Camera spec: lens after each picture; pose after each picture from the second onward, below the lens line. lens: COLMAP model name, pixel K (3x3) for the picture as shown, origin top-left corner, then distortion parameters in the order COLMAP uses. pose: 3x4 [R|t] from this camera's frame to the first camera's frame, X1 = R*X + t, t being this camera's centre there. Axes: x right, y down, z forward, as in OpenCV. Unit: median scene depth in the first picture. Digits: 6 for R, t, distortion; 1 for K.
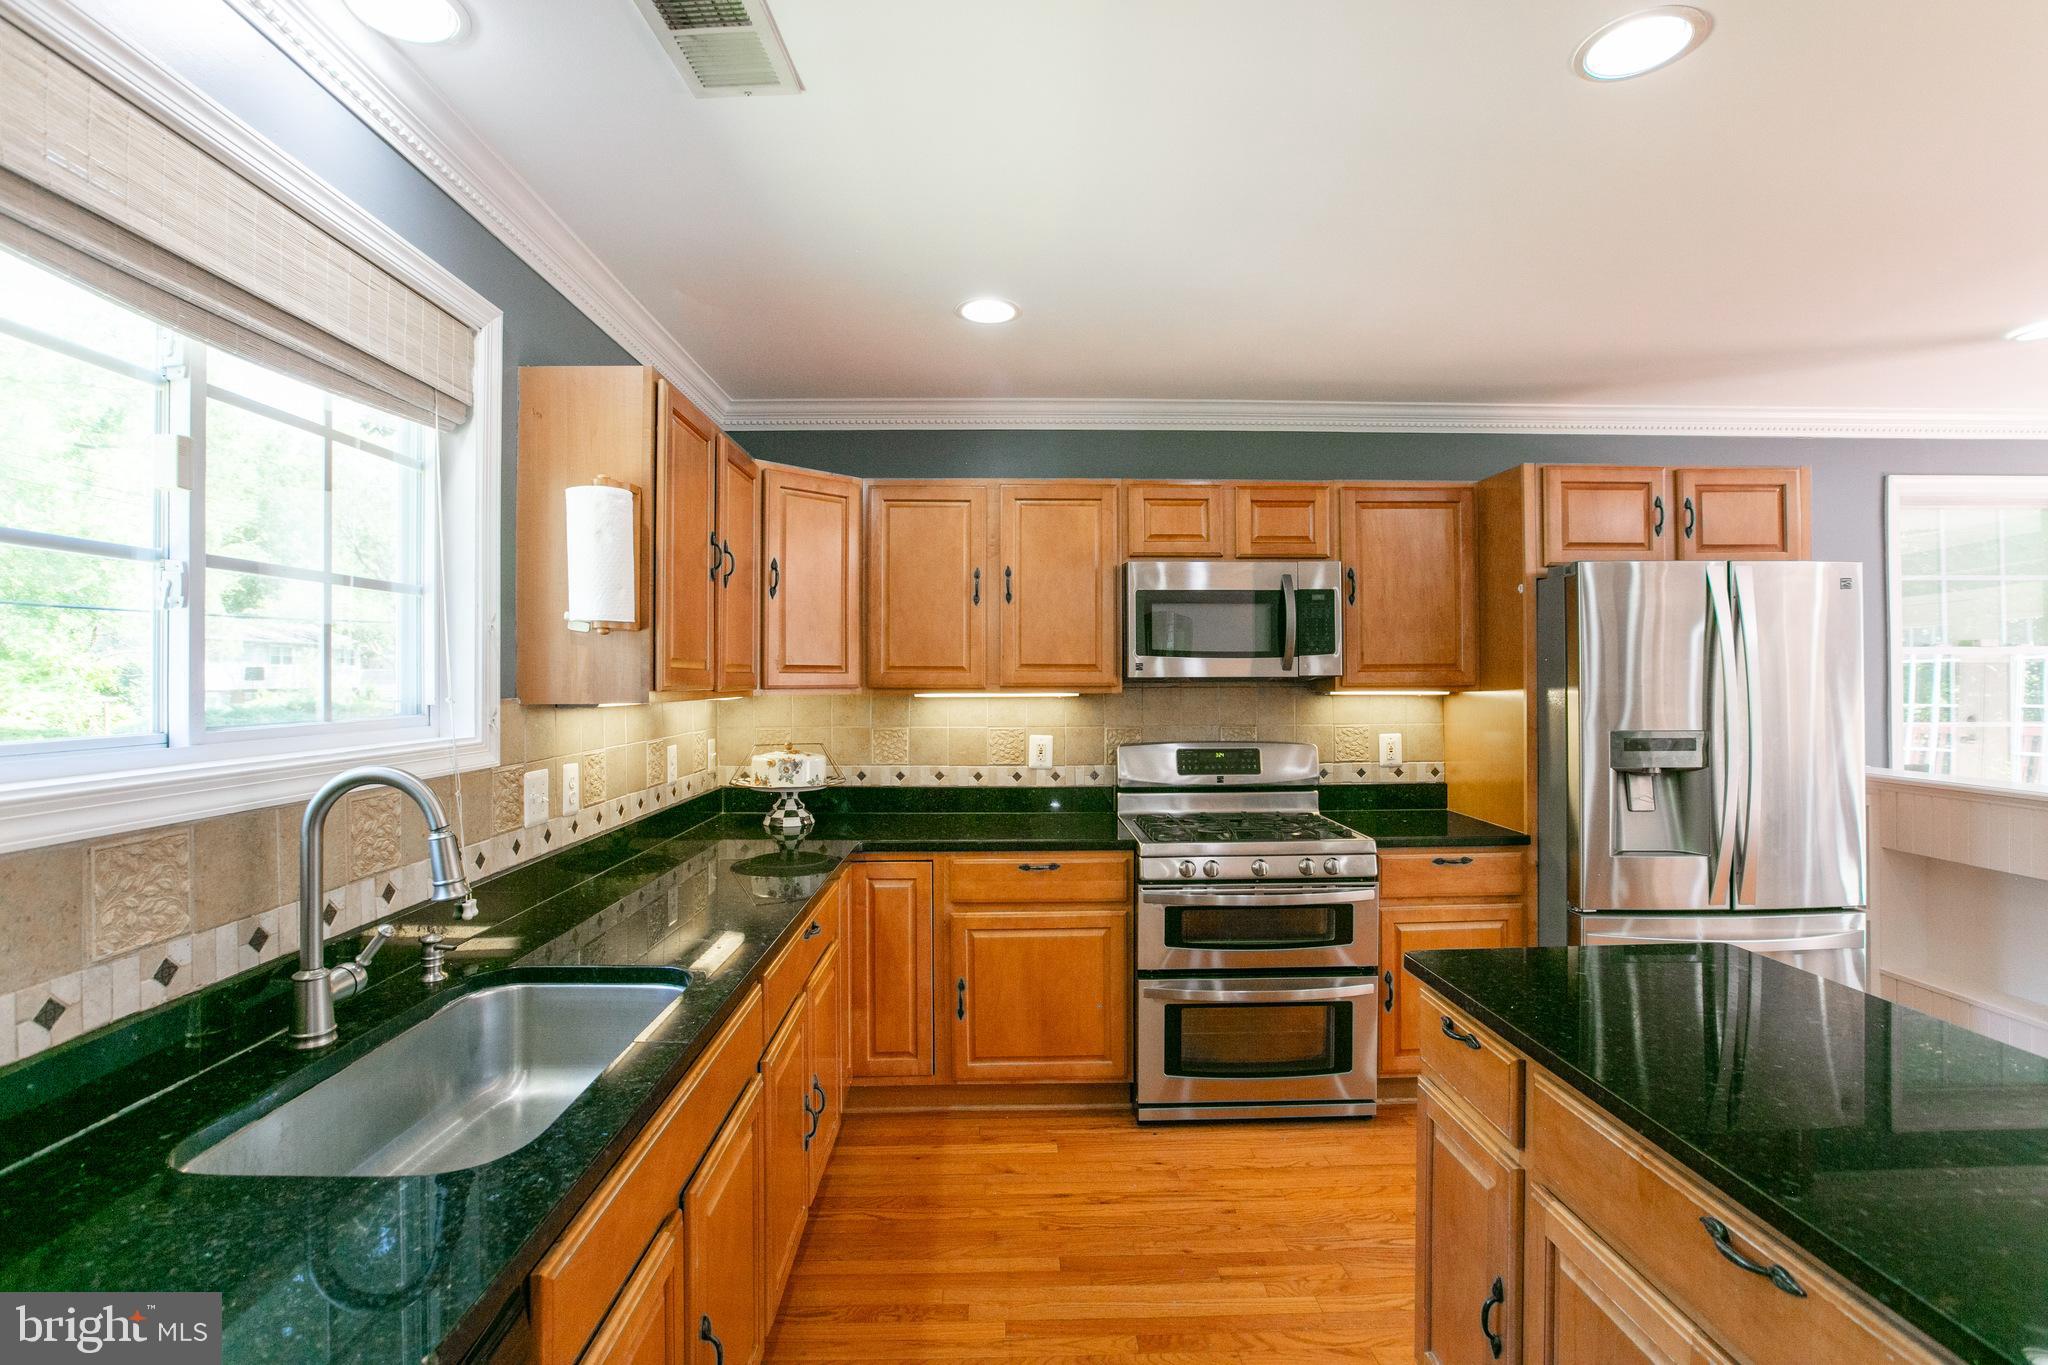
lens RADIAL K [[953.0, 0, 1027.6], [0, 953.0, 673.4], [0, 0, 1]] dist [-0.049247, 0.017413]
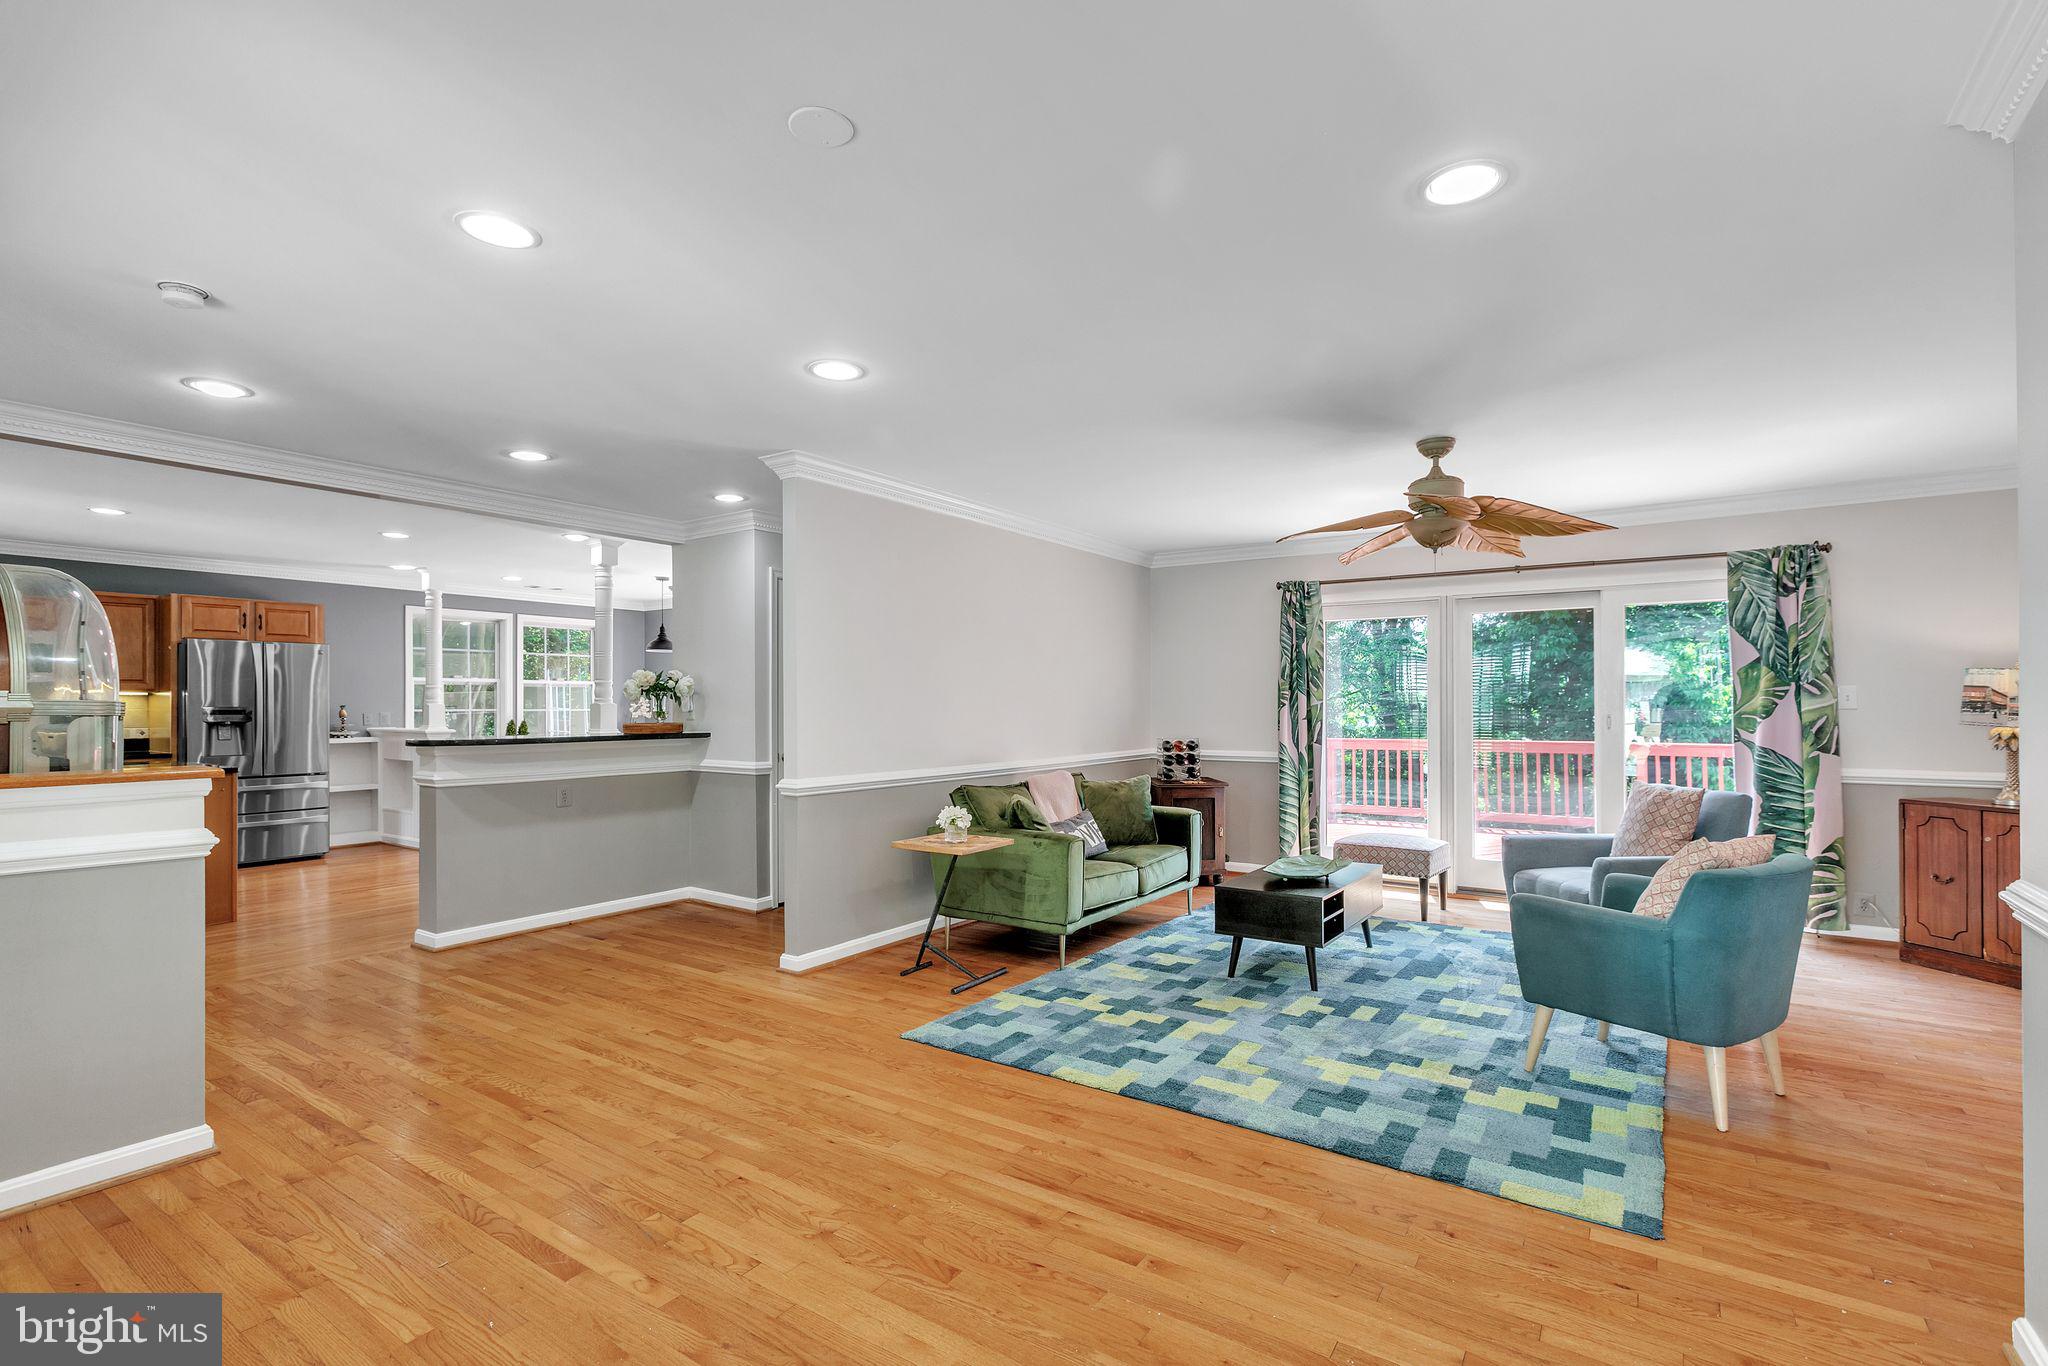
lens RADIAL K [[929.4, 0, 1020.4], [0, 929.4, 702.9], [0, 0, 1]] dist [0.002188, -0.002060]
pose [[0.590971, 0.003412, 0.806686, -0.084440], [-0.001885, 0.999994, -0.002849, 0.050230], [-0.806691, 0.000163, 0.590974, -2.071135]]
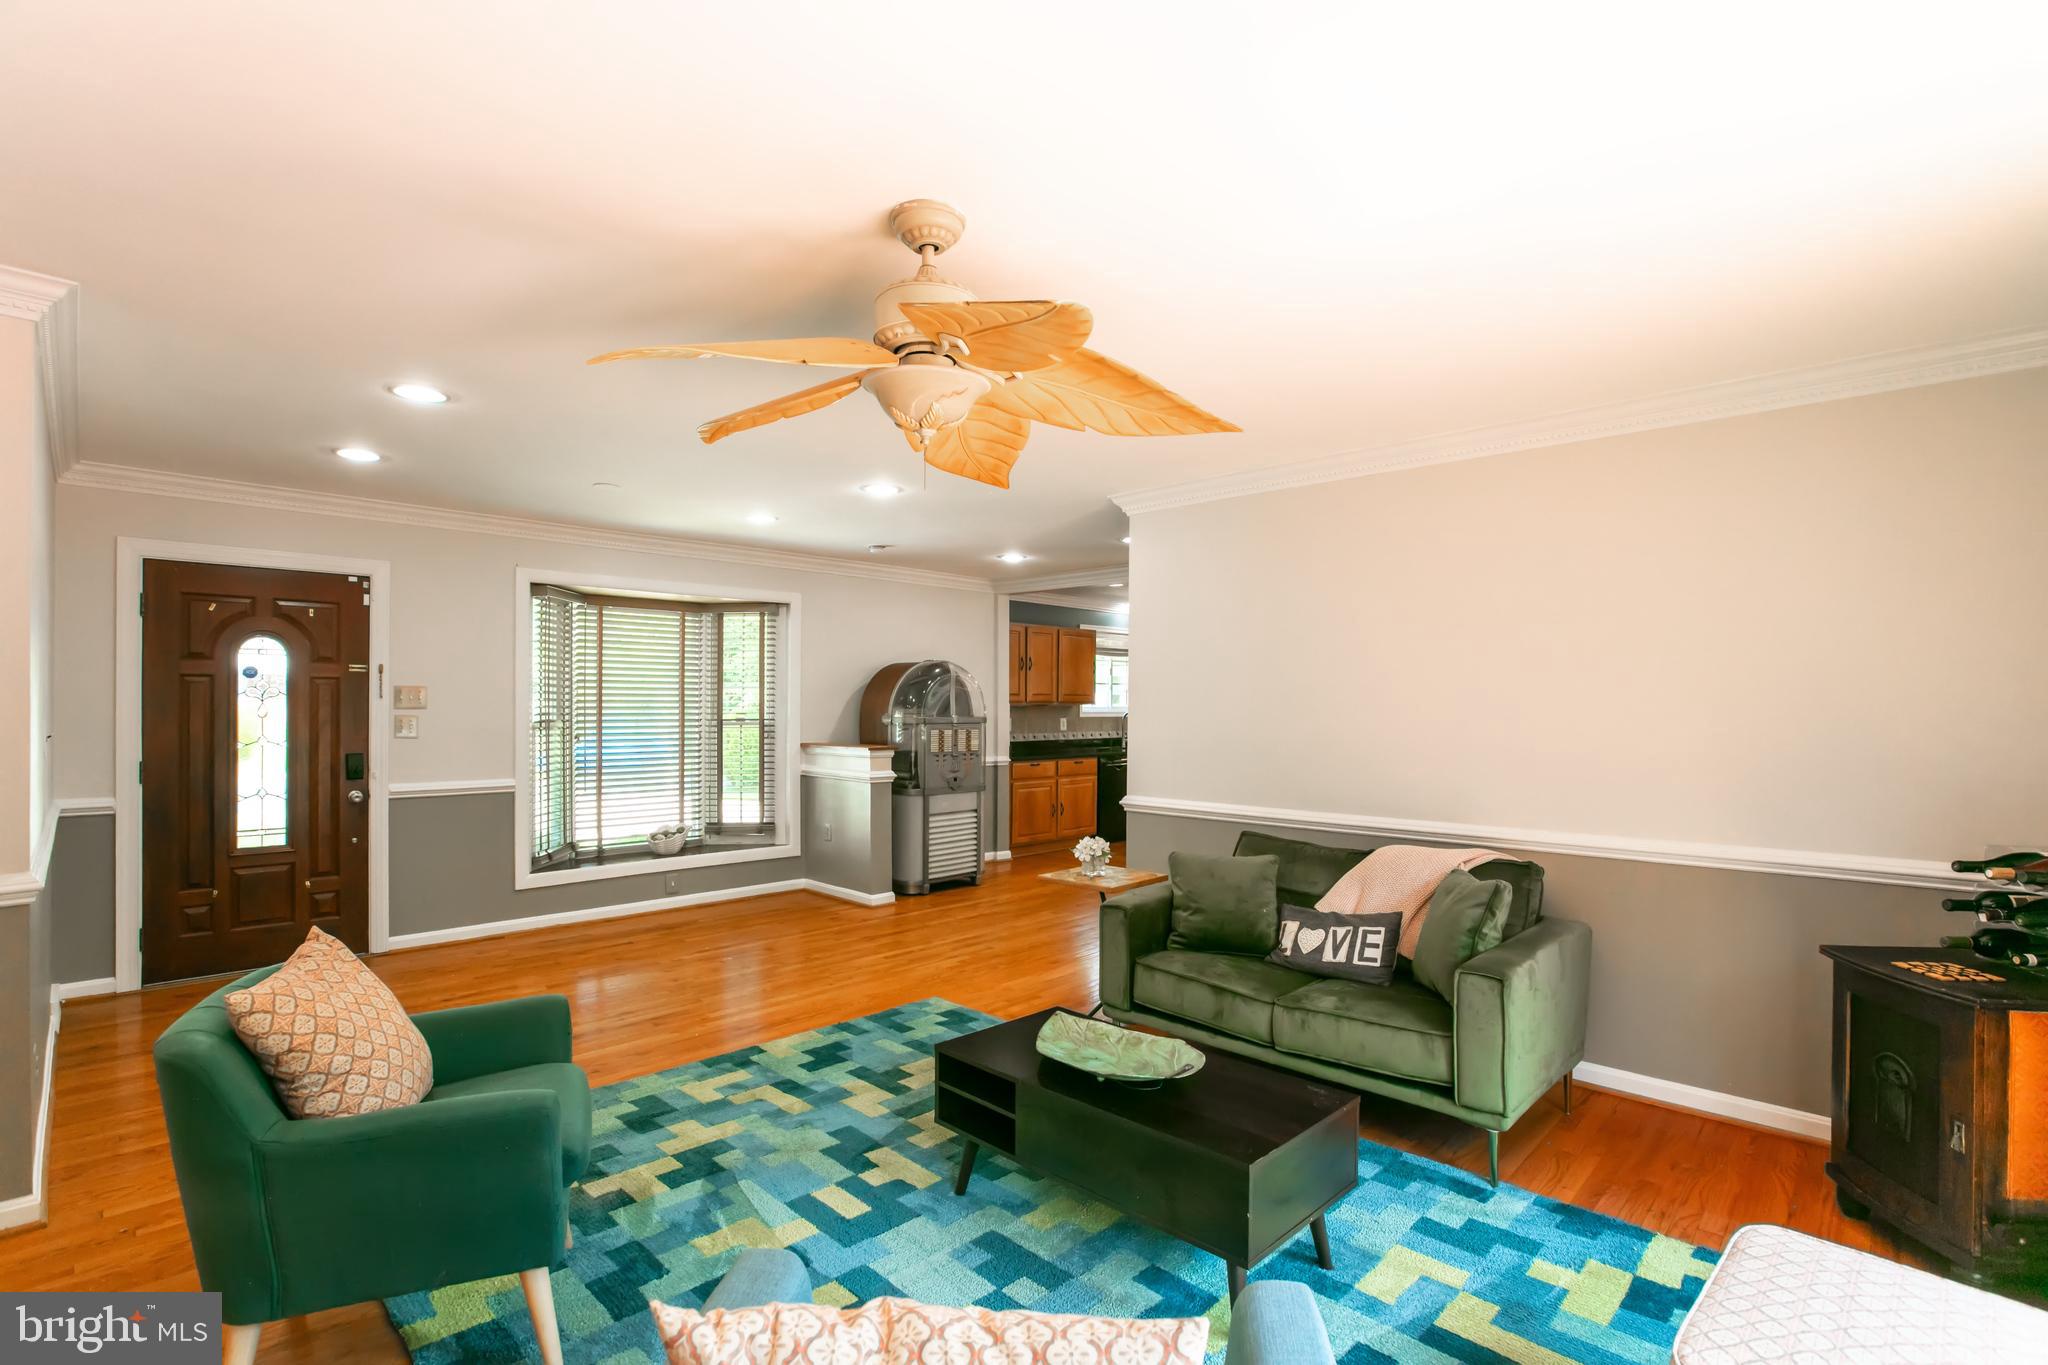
lens RADIAL K [[953.0, 0, 1030.2], [0, 953.0, 713.0], [0, 0, 1]] dist [-0.049247, 0.017413]
pose [[0.703493, 0.011619, -0.710607, 1.846693], [-0.007326, 0.999932, 0.009097, 0.017478], [0.710665, -0.001194, 0.703530, -2.173980]]
